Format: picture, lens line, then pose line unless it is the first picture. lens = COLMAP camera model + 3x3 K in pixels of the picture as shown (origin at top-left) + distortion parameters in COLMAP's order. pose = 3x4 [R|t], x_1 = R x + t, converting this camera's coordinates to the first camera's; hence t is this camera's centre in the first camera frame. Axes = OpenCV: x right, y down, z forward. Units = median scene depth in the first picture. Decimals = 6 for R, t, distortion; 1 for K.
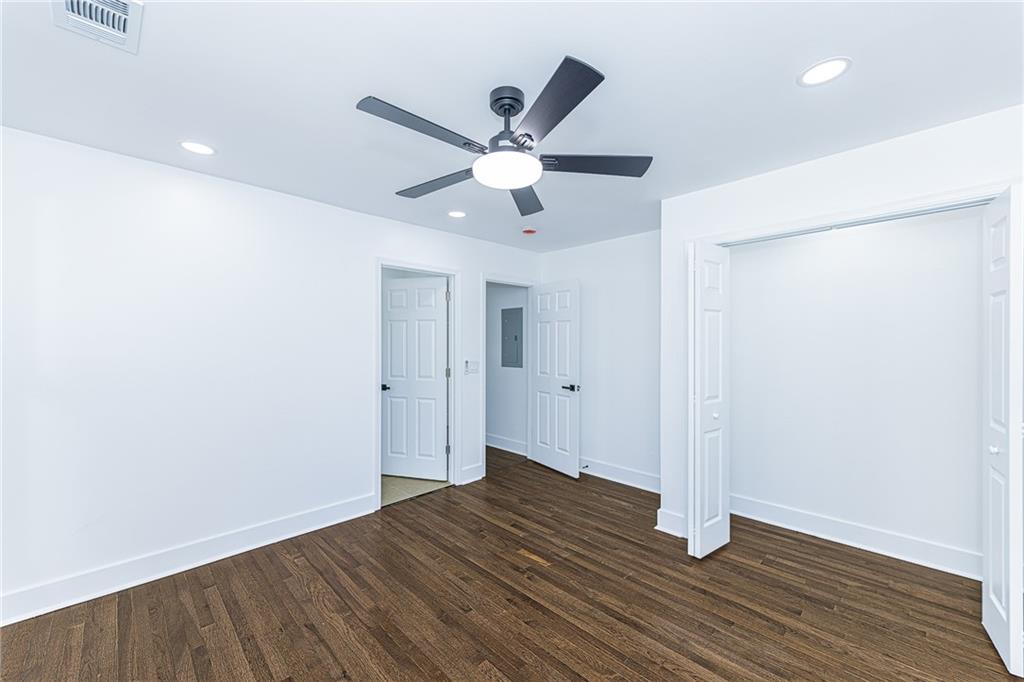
lens RADIAL K [[405.7, 0, 512.7], [0, 405.7, 338.8], [0, 0, 1]] dist [0.000946, -0.000162]
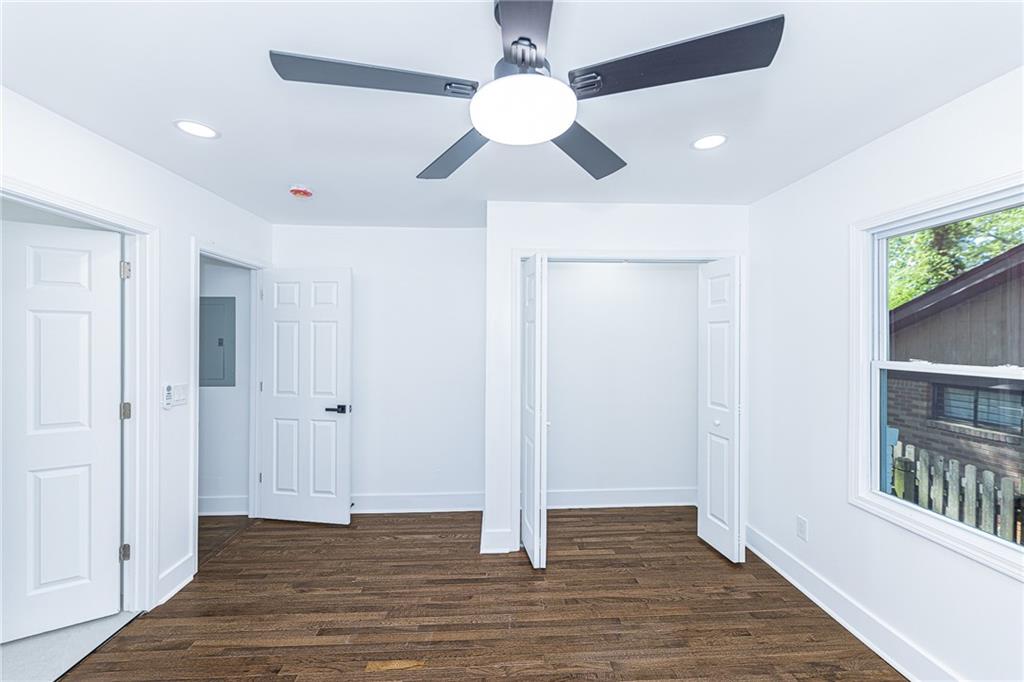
lens RADIAL K [[405.7, 0, 512.7], [0, 405.7, 338.8], [0, 0, 1]] dist [0.000946, -0.000162]
pose [[0.660172, 0.002378, 0.751111, -0.298480], [-0.010769, 0.999922, 0.006300, -0.029014], [-0.751037, -0.012248, 0.660146, 0.340023]]
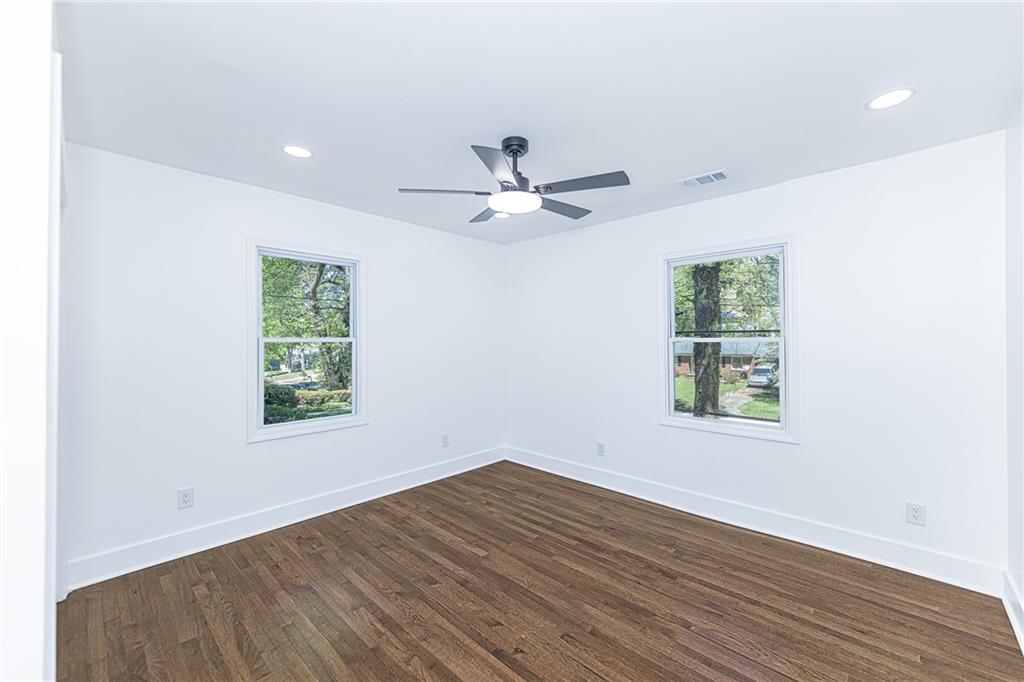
lens RADIAL K [[405.7, 0, 512.7], [0, 405.7, 338.8], [0, 0, 1]] dist [0.000946, -0.000162]
pose [[-0.999438, 0.002809, -0.033414, 0.022073], [0.003370, 0.999854, -0.016749, 0.024797], [0.033362, -0.016852, -0.999301, 1.321407]]
